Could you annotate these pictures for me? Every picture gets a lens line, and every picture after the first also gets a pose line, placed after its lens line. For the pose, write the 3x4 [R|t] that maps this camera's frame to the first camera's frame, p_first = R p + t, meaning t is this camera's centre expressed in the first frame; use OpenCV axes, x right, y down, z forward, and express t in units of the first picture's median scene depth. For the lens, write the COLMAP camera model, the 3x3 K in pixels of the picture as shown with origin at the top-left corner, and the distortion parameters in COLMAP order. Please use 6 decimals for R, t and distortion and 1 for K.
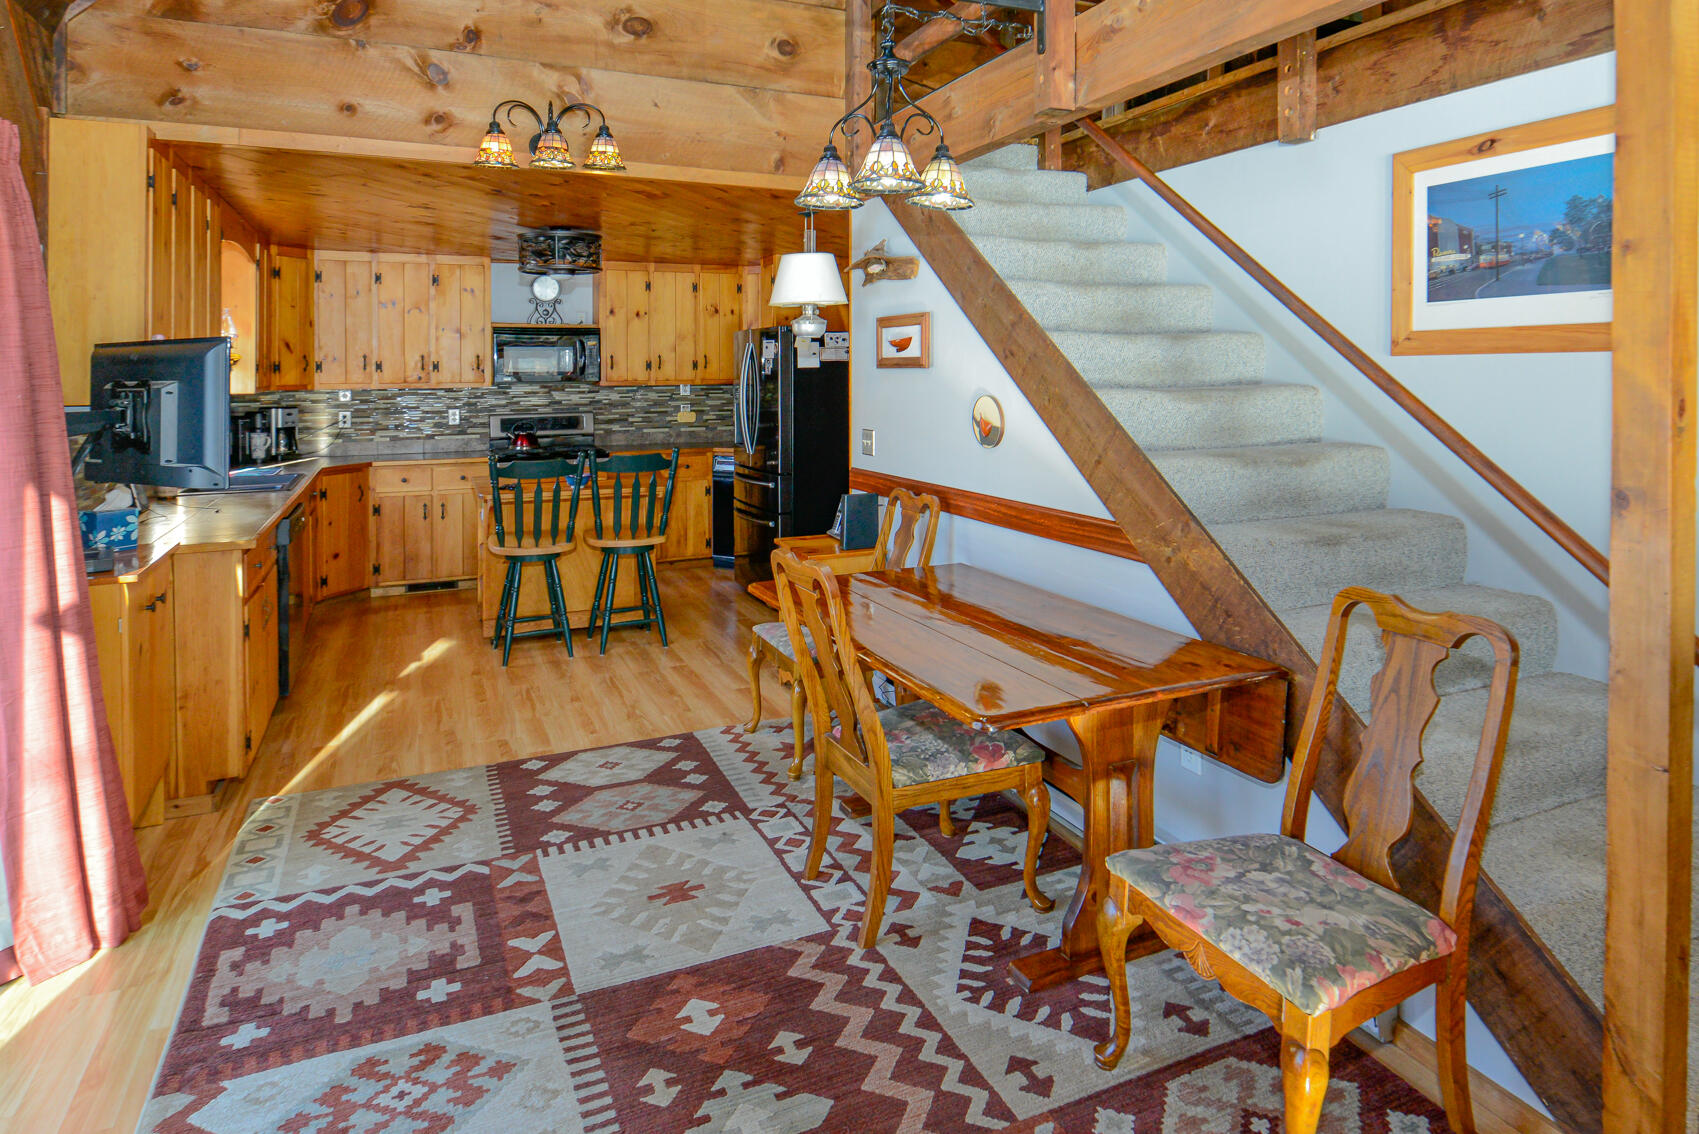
lens RADIAL K [[1025.6, 0, 933.8], [0, 1025.6, 354.5], [0, 0, 1]] dist [-0.003468, -0.007783]
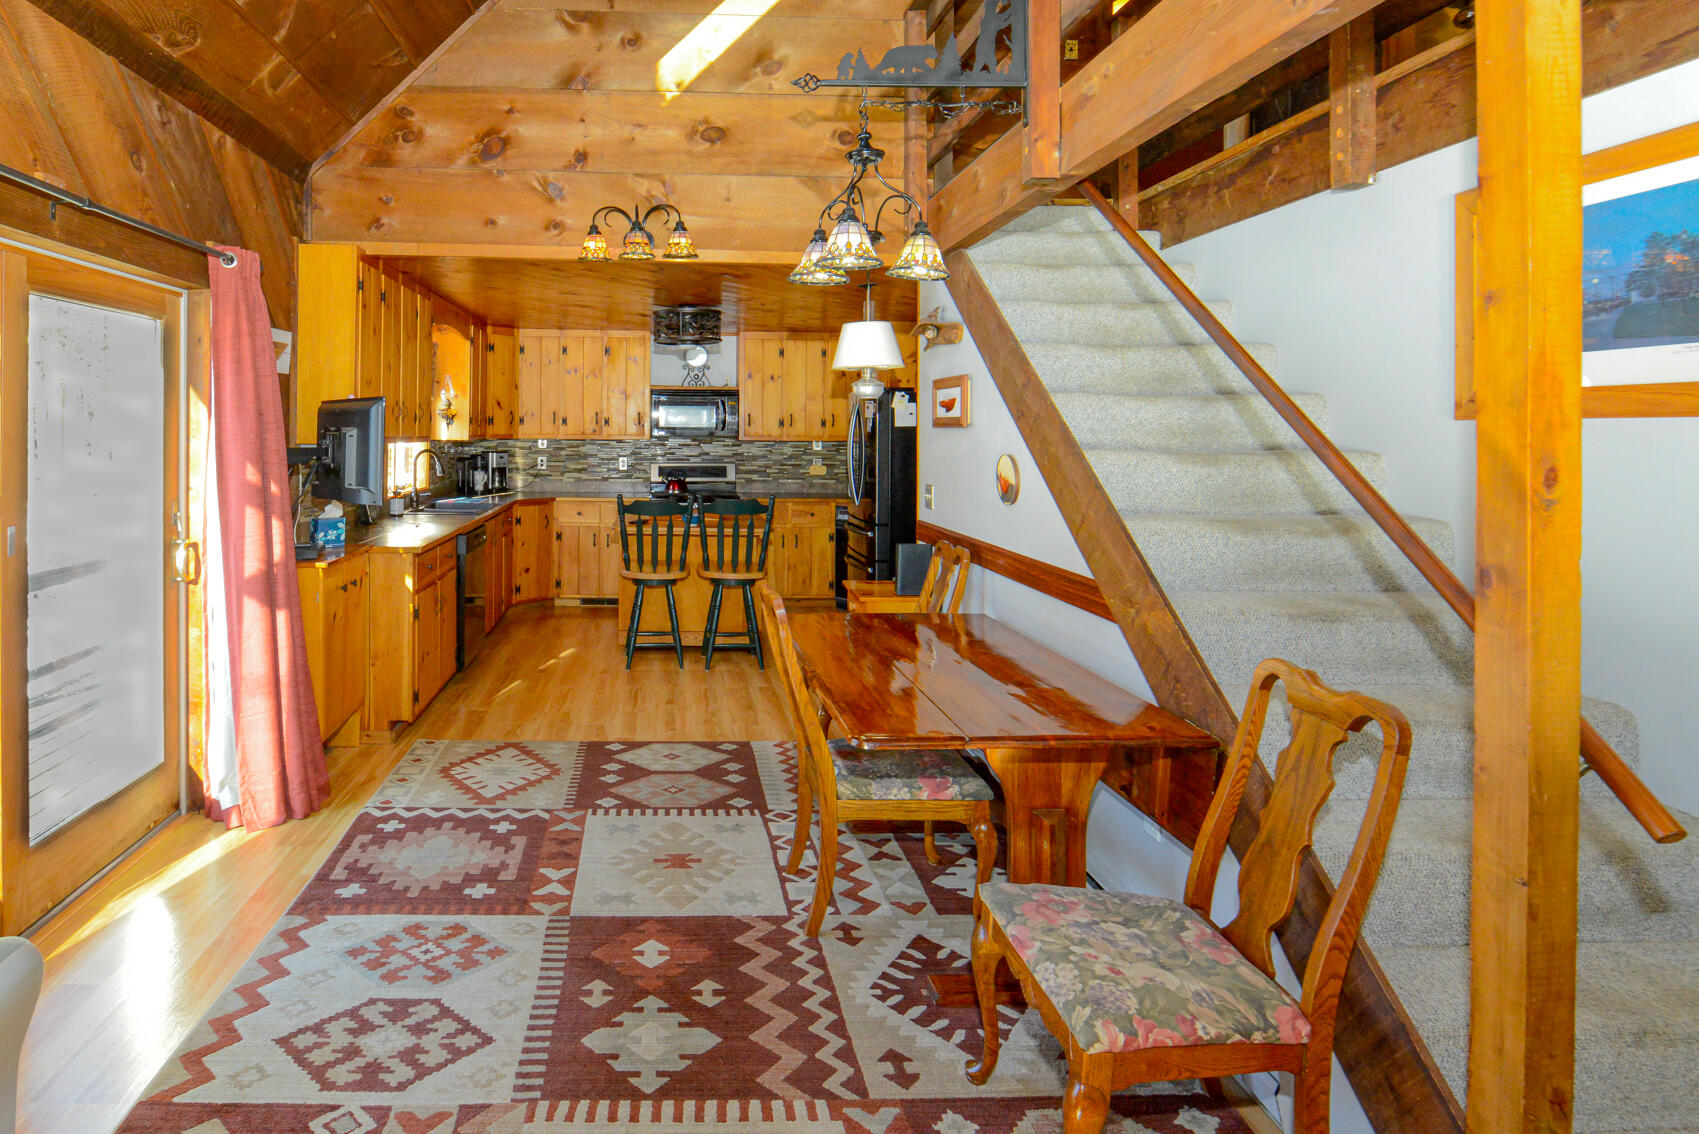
lens RADIAL K [[968.7, 0, 702.3], [0, 968.7, 400.7], [0, 0, 1]] dist [-0.001519, -0.012688]
pose [[0.916692, 0.003530, -0.399579, 0.162862], [-0.009410, 0.999874, -0.012755, 0.001033], [0.399484, 0.015453, 0.916610, -0.025125]]
